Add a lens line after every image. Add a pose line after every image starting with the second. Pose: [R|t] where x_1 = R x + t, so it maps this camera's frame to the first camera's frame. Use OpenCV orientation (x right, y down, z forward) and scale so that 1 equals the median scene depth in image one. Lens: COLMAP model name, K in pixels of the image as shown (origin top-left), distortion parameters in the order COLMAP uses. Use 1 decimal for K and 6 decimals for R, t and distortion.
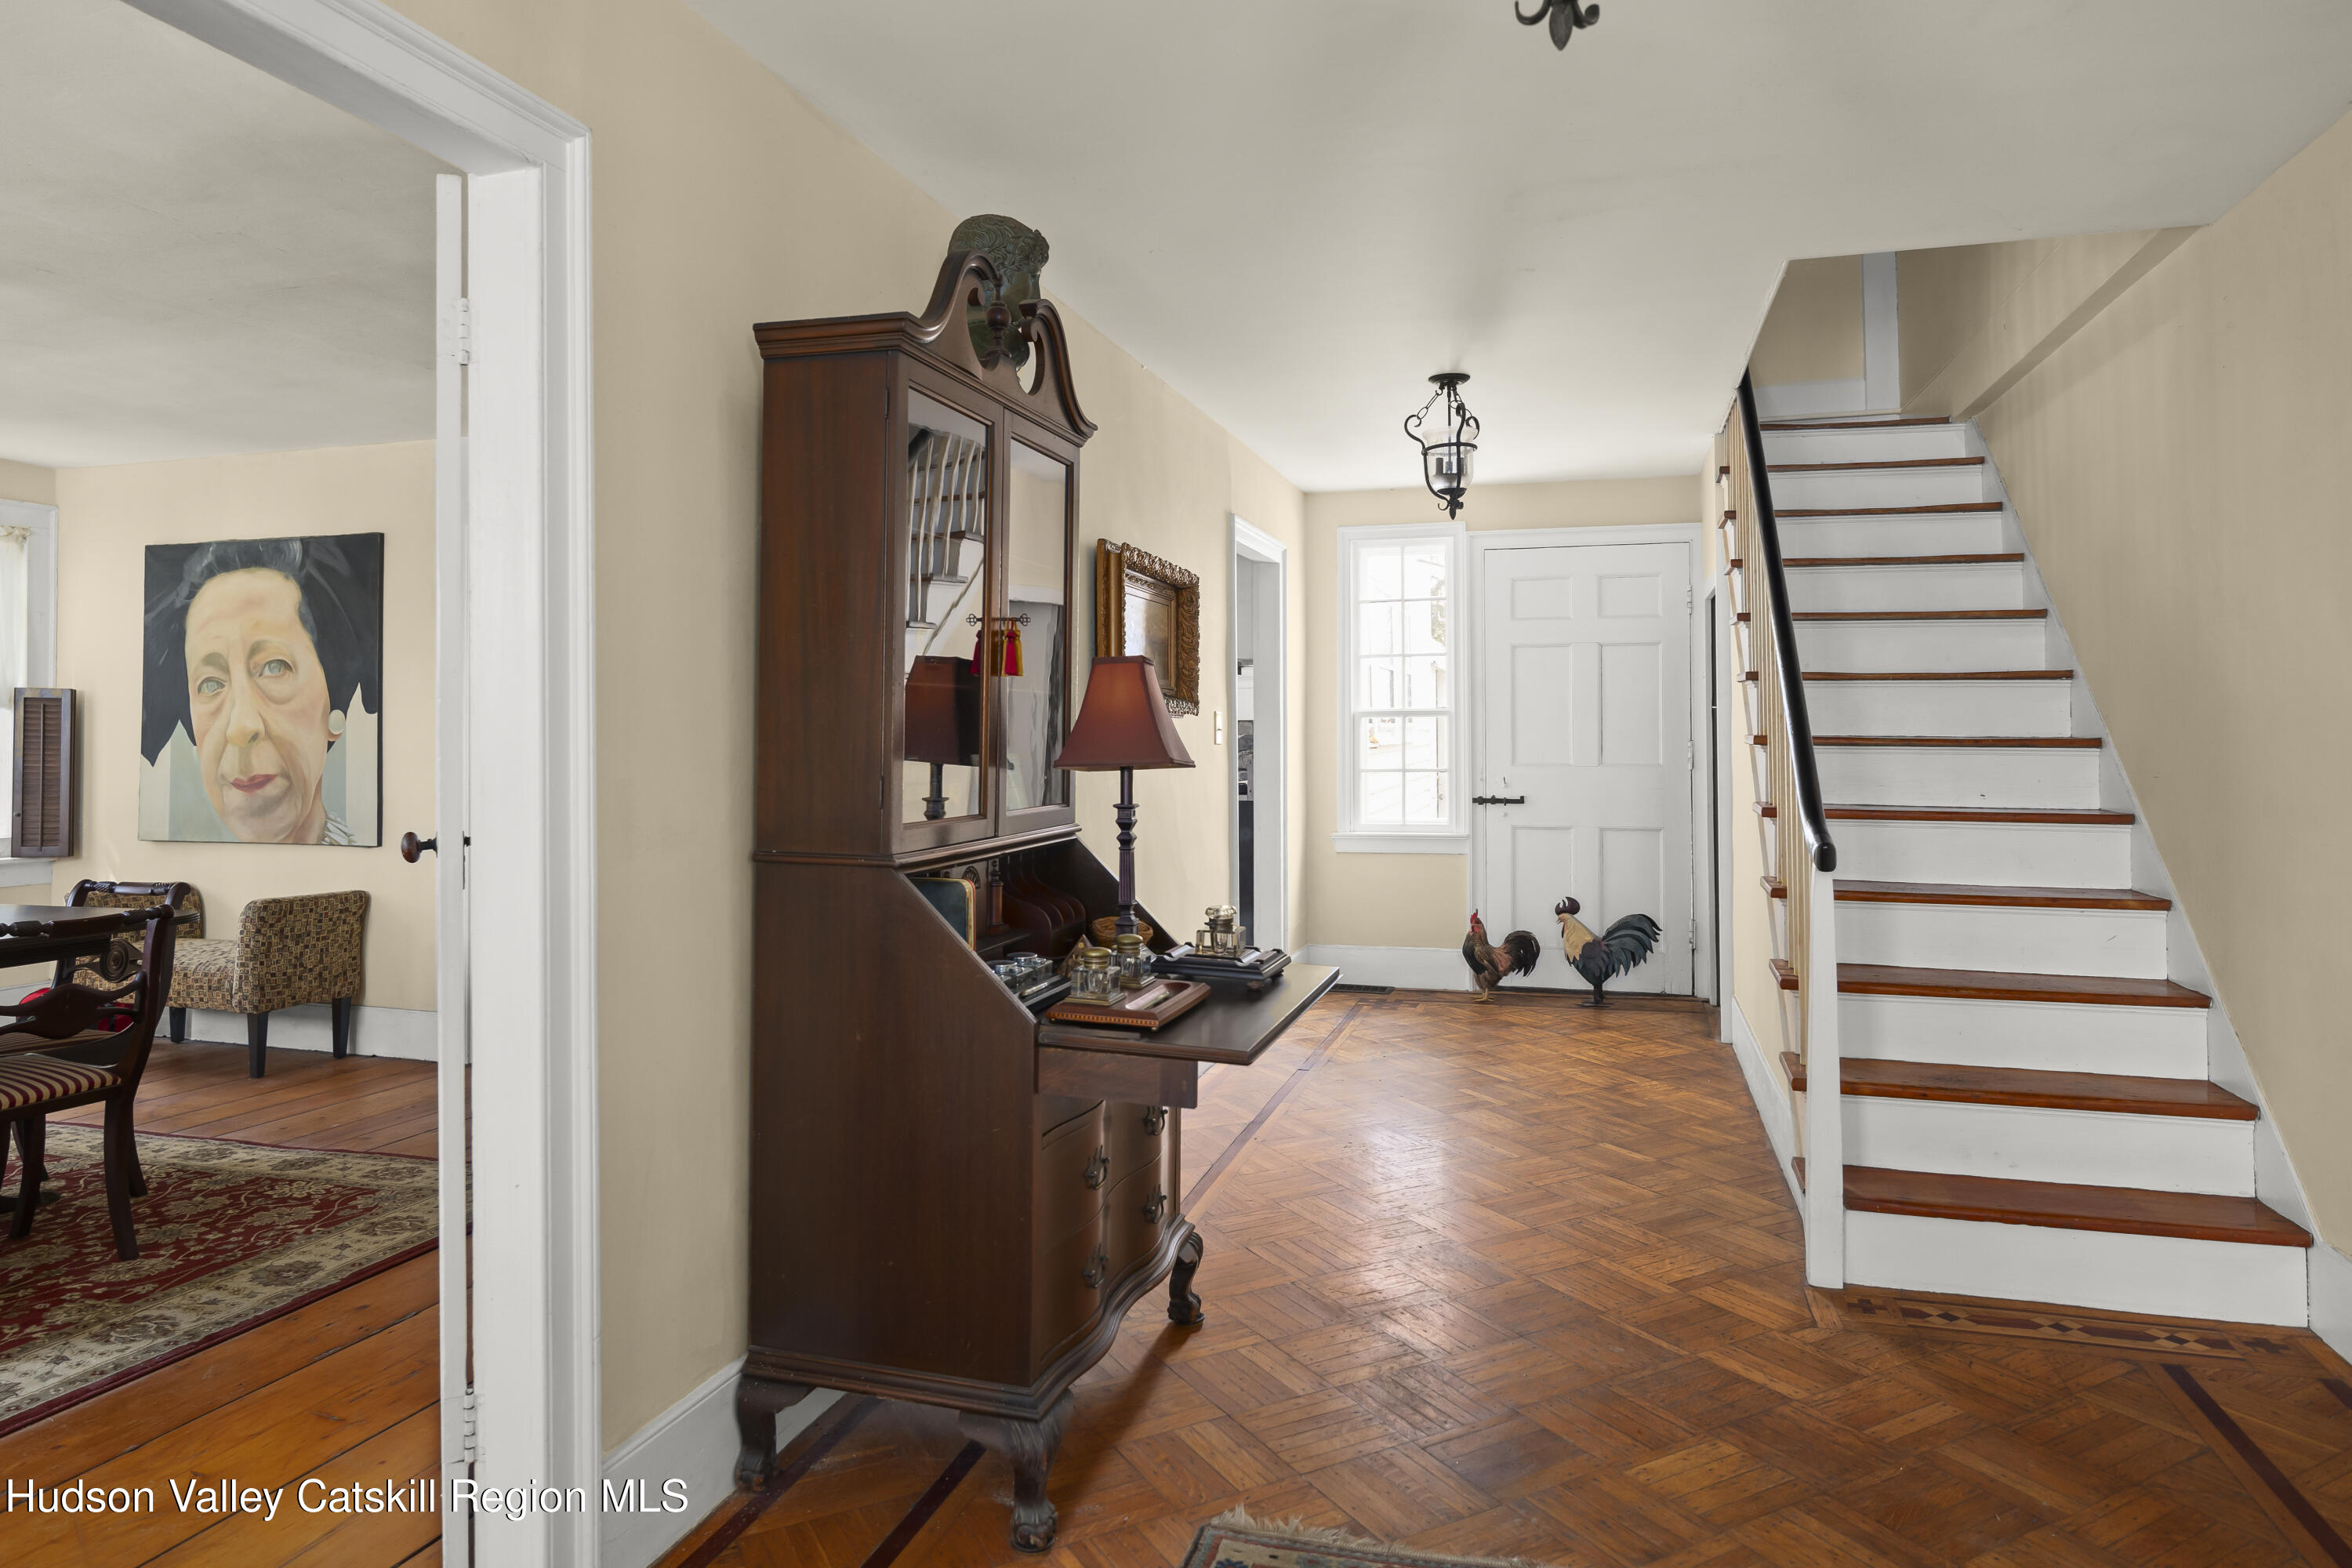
lens RADIAL K [[1425.2, 0, 1174.1], [0, 1425.2, 720.9], [0, 0, 1]] dist [-0.005050, -0.005463]
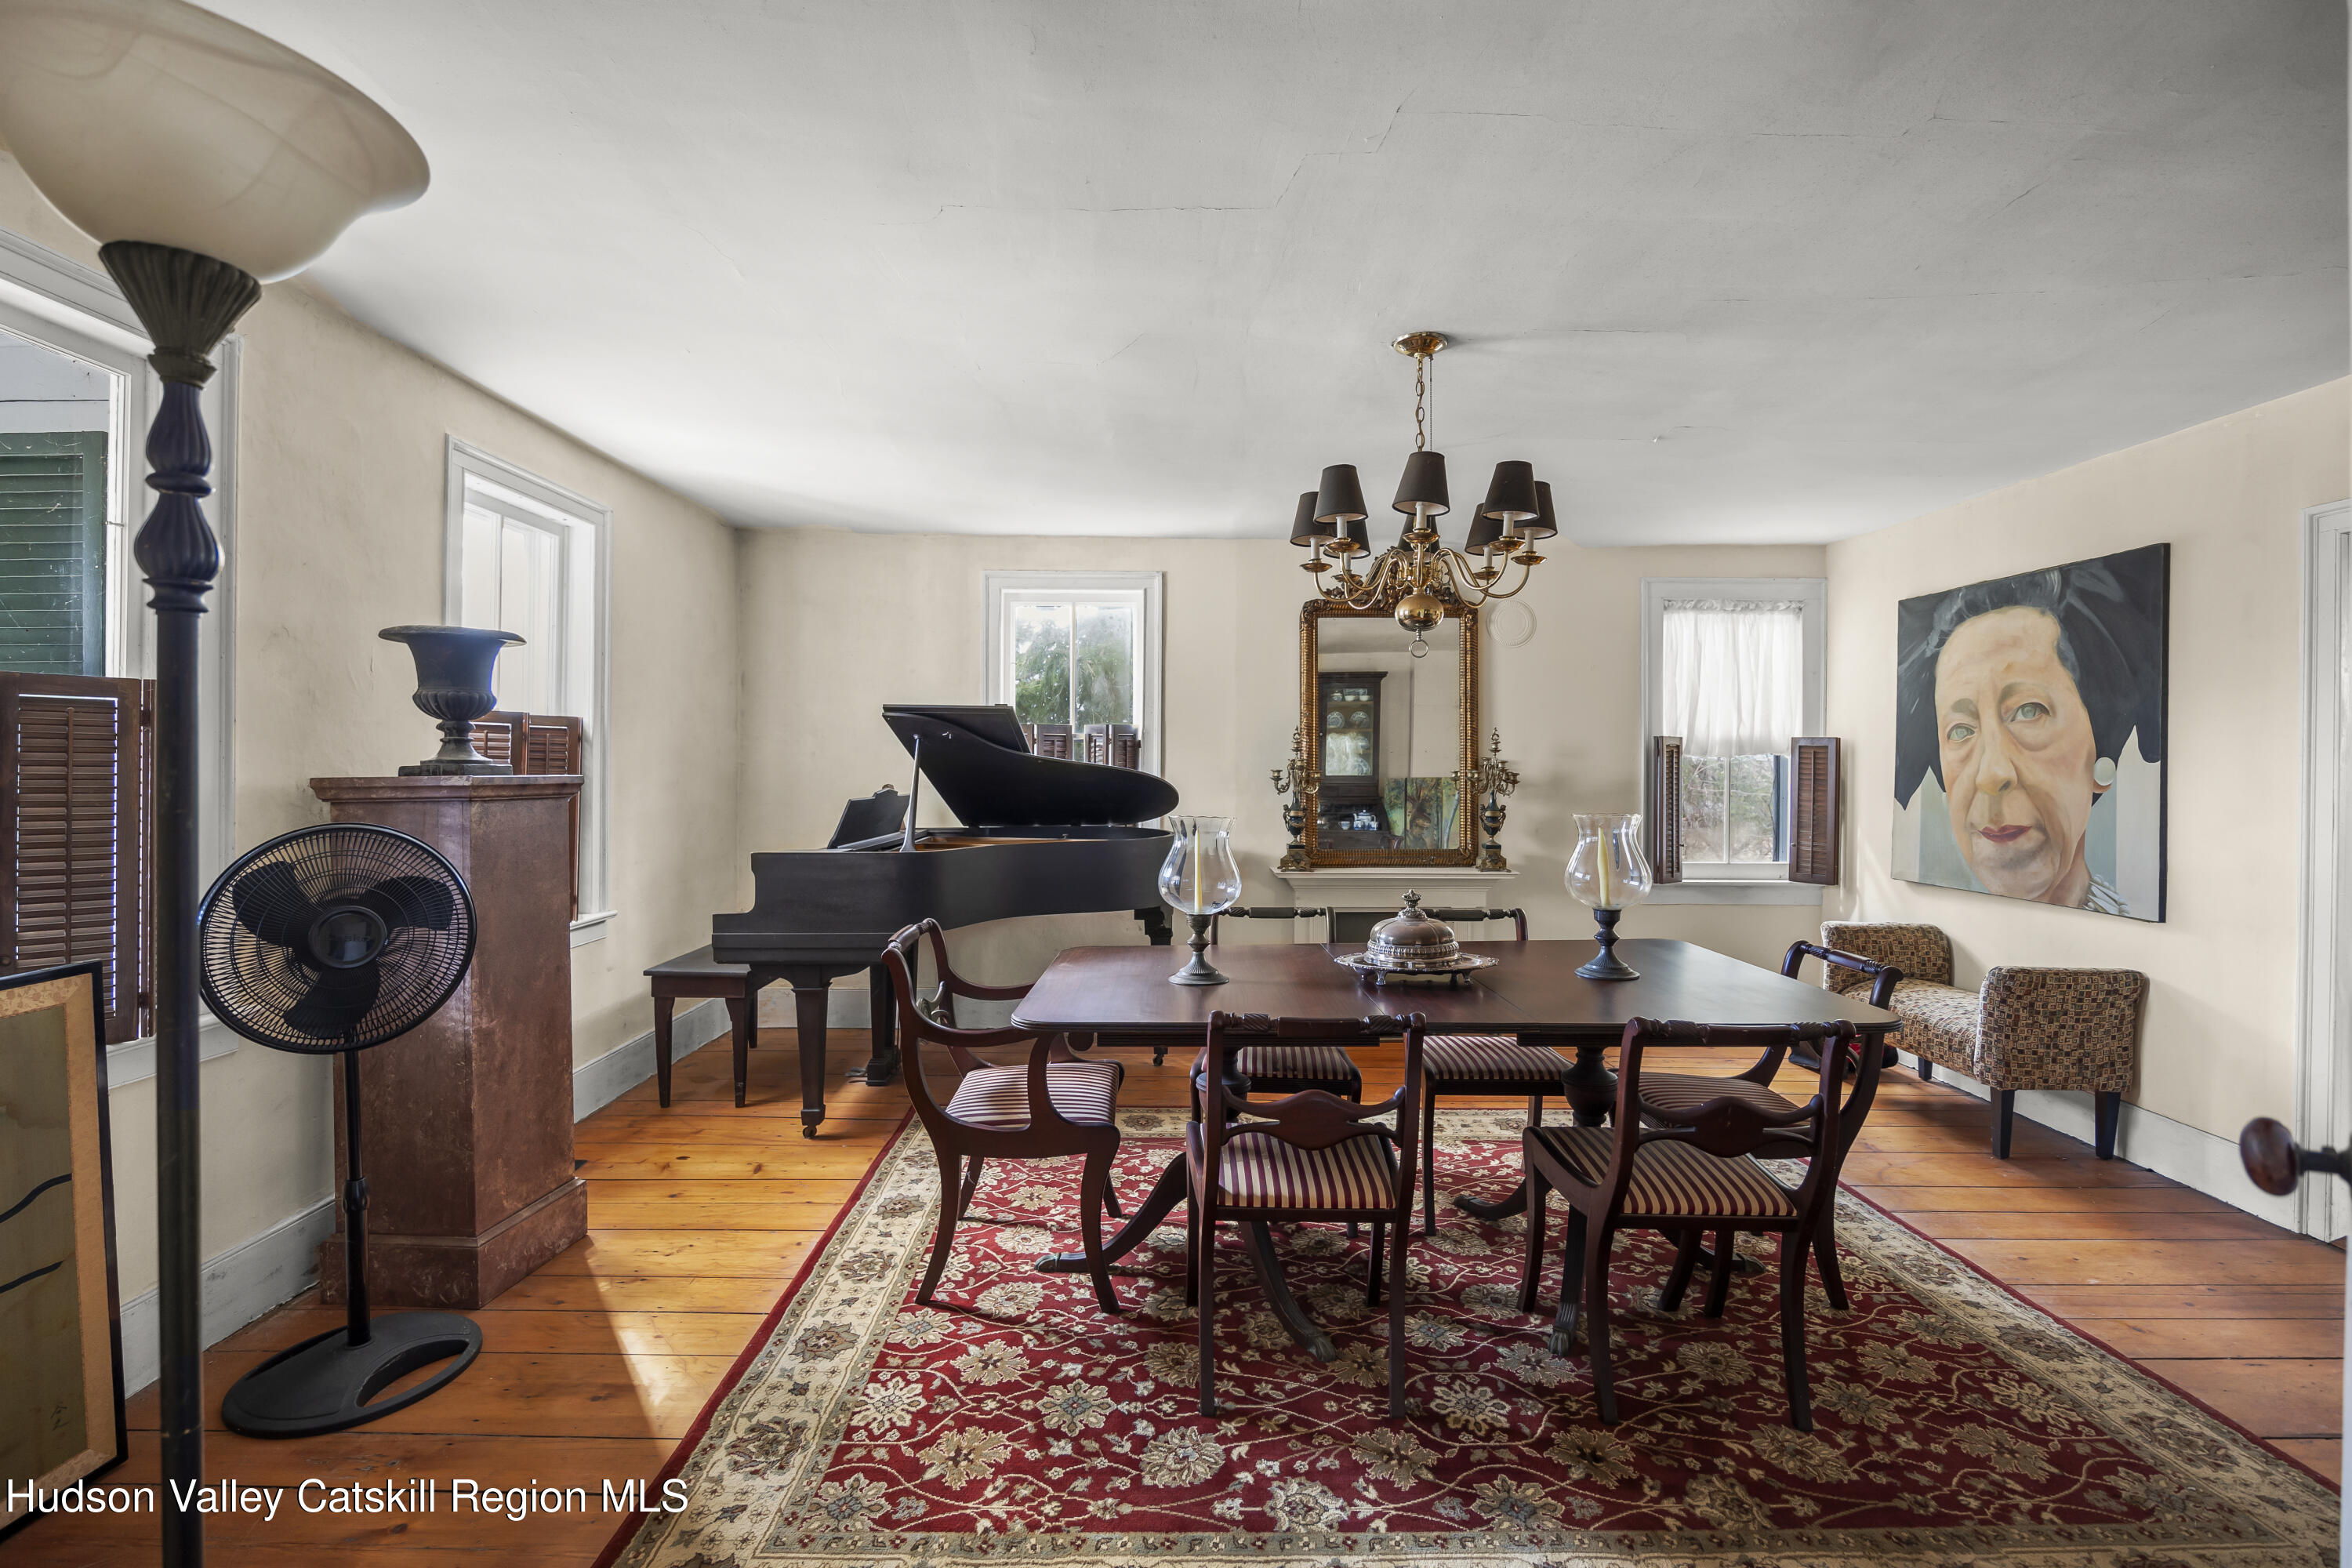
lens RADIAL K [[1052.5, 0, 1171.4], [0, 1052.5, 768.2], [0, 0, 1]] dist [-0.010063, 0.000109]
pose [[0.298766, 0.009963, -0.954274, -0.149242], [0.005609, 0.999910, 0.012195, -0.012084], [0.954310, -0.008996, 0.298683, 0.263056]]
